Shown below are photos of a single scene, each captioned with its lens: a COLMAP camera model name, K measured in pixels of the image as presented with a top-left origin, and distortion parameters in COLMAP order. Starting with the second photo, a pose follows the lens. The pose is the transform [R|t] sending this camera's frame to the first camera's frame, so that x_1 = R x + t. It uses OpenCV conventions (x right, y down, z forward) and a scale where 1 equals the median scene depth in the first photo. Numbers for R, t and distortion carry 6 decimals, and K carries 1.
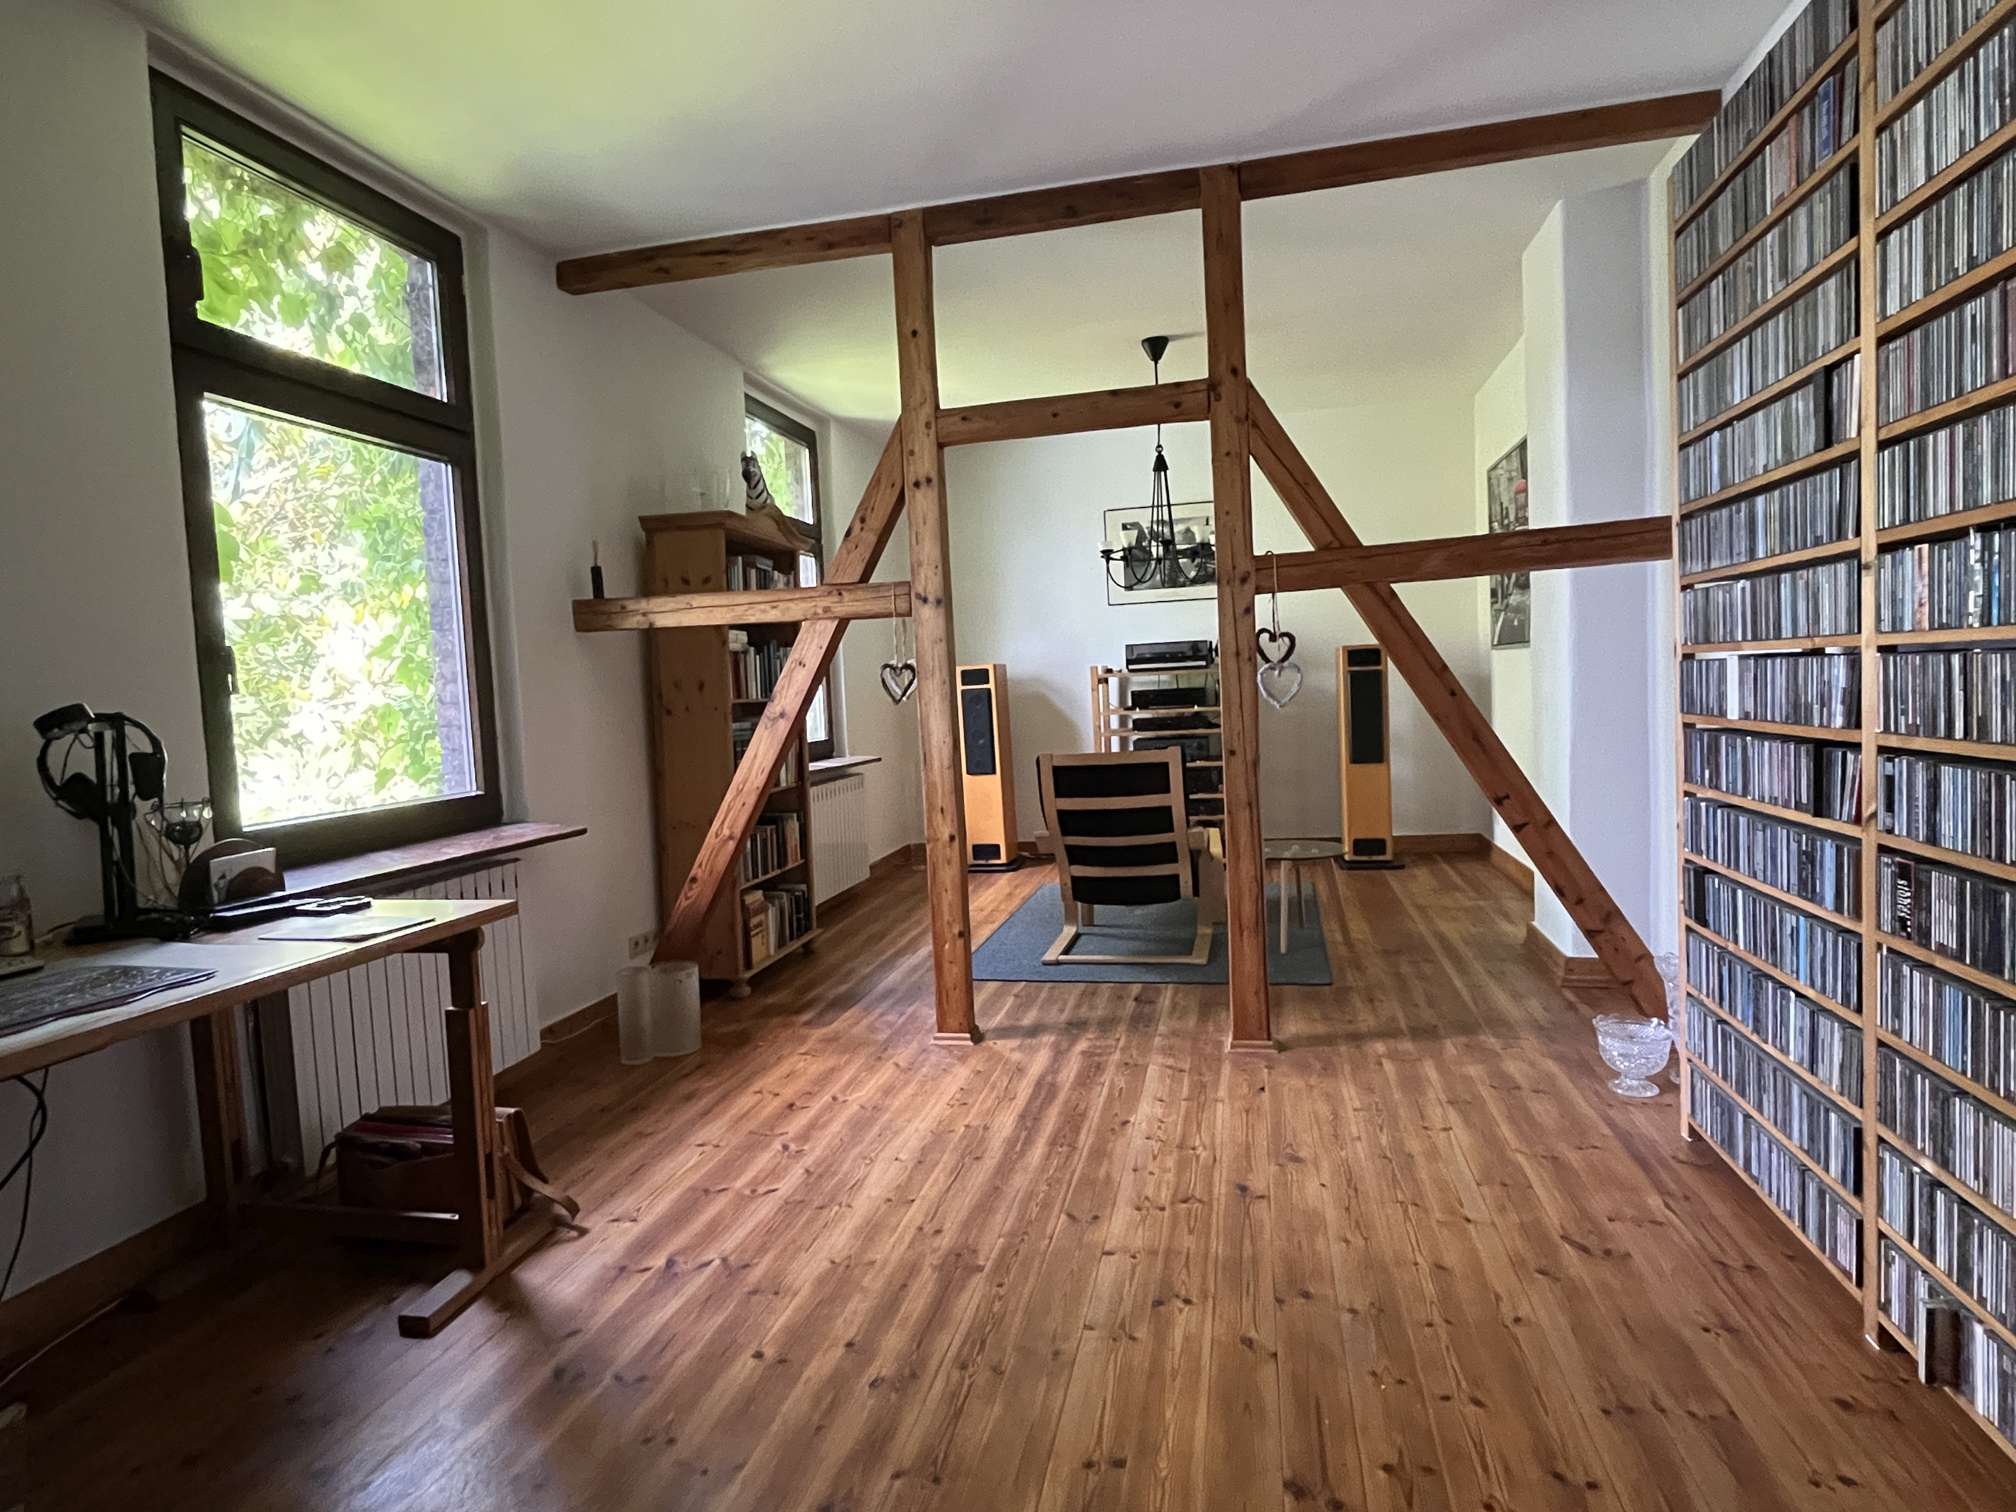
lens RADIAL K [[1085.6, 0, 1002.9], [0, 1085.6, 753.7], [0, 0, 1]] dist [0.003467, 0.000124]
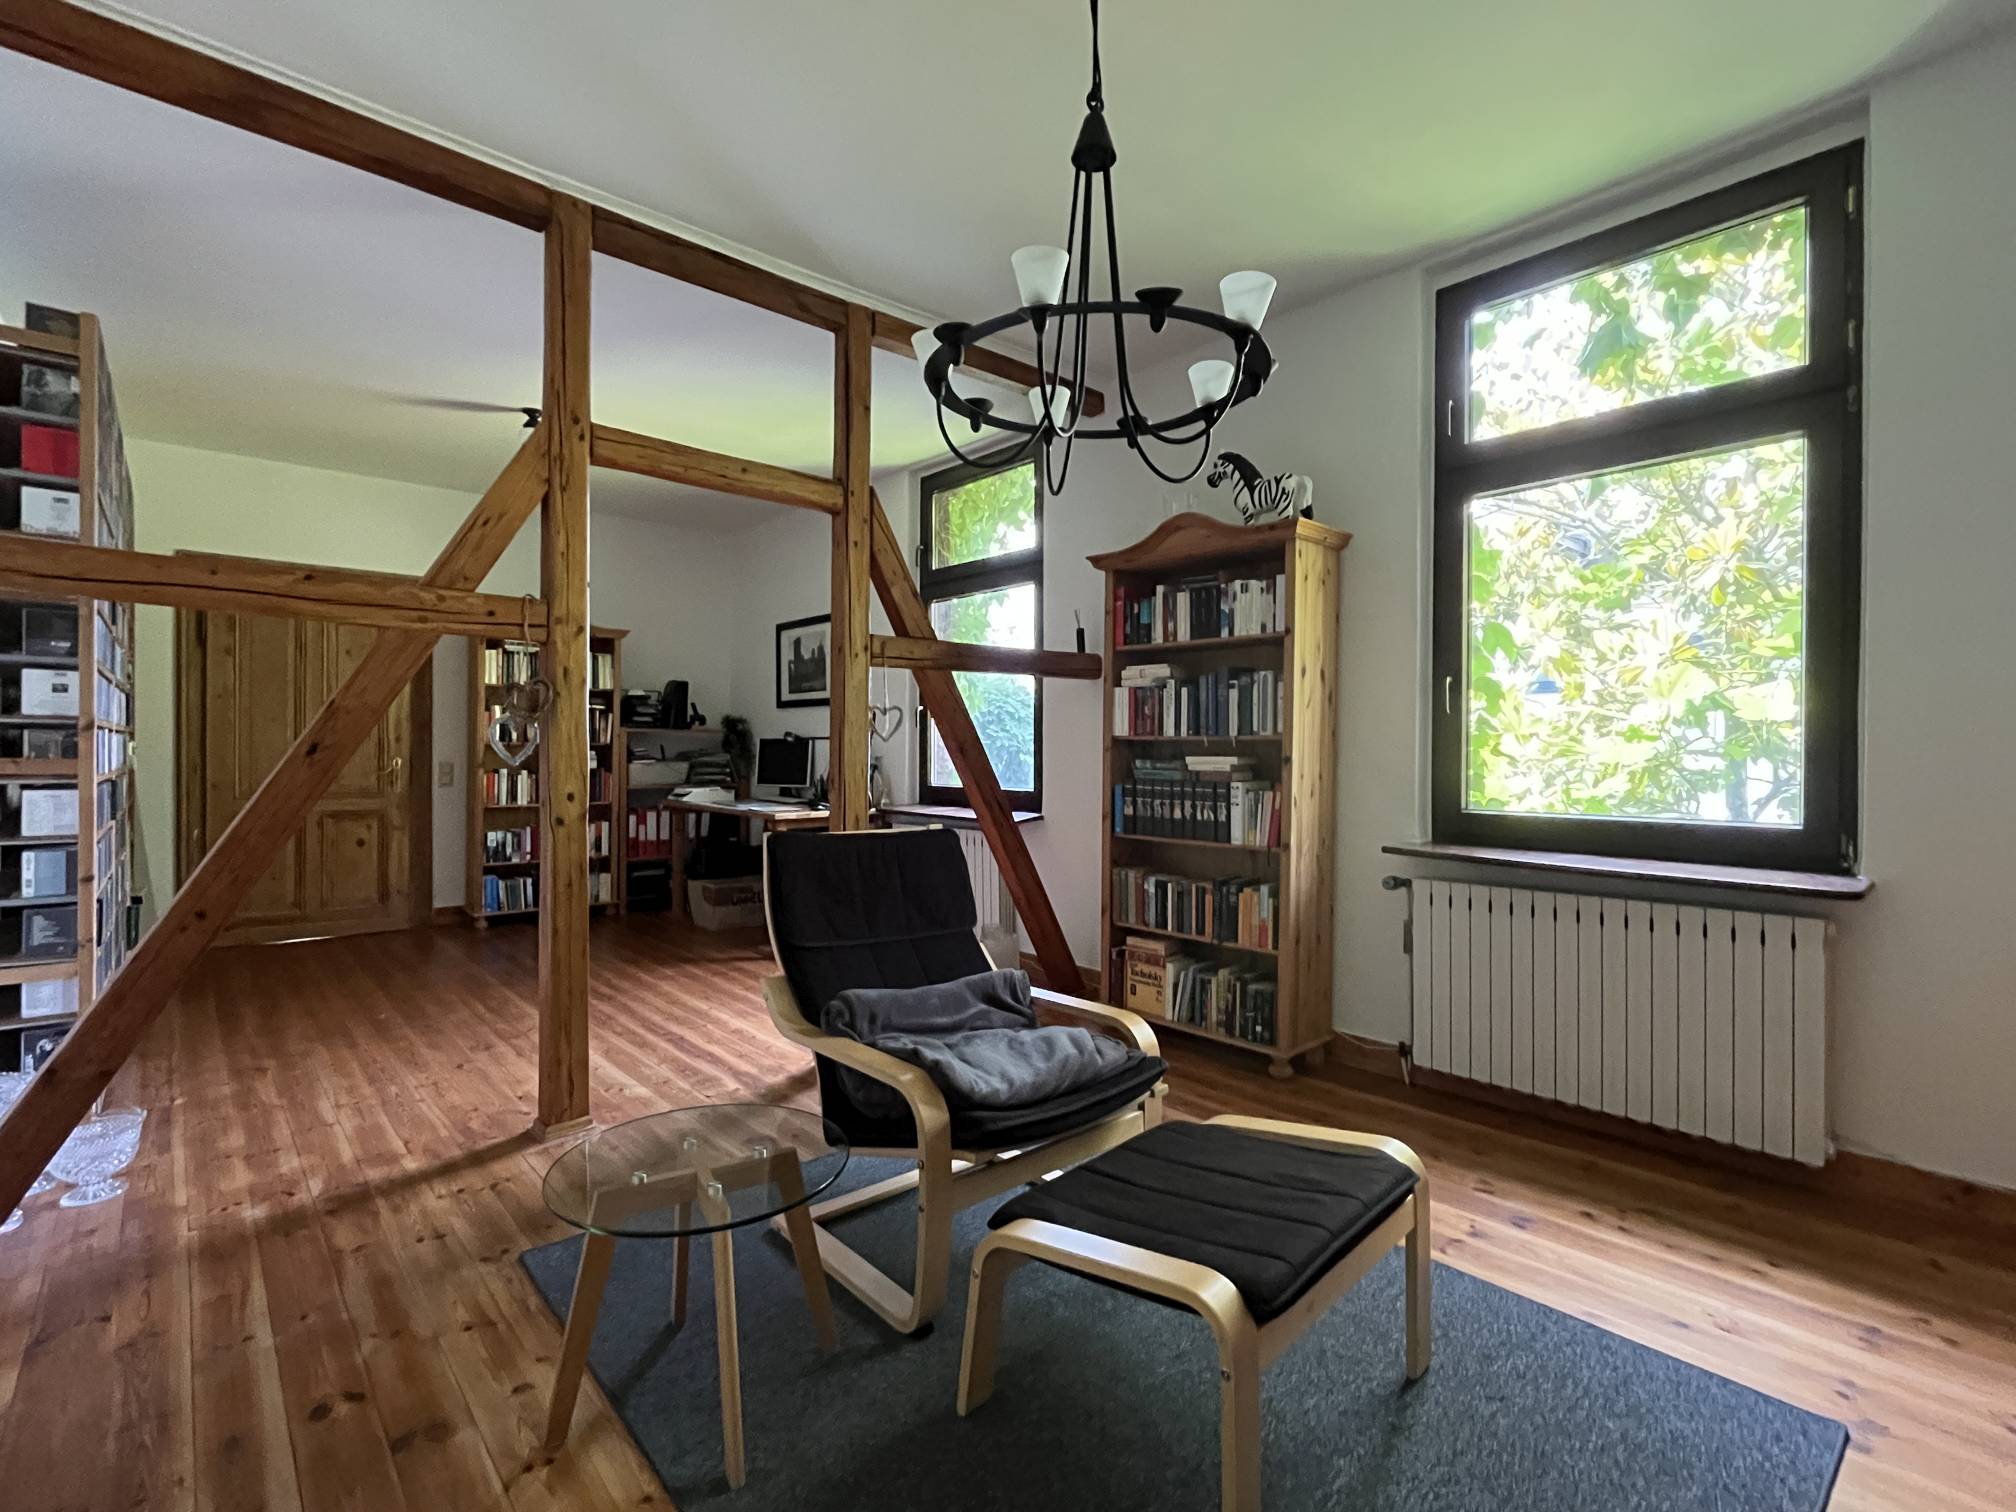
lens RADIAL K [[935.7, 0, 1007.2], [0, 935.7, 754.9], [0, 0, 1]] dist [0.000976, 0.000317]
pose [[-0.579211, 0.047764, -0.813777, 0.669919], [-0.022031, 0.997000, 0.074199, -0.121043], [0.814880, 0.060905, -0.576421, 1.816452]]
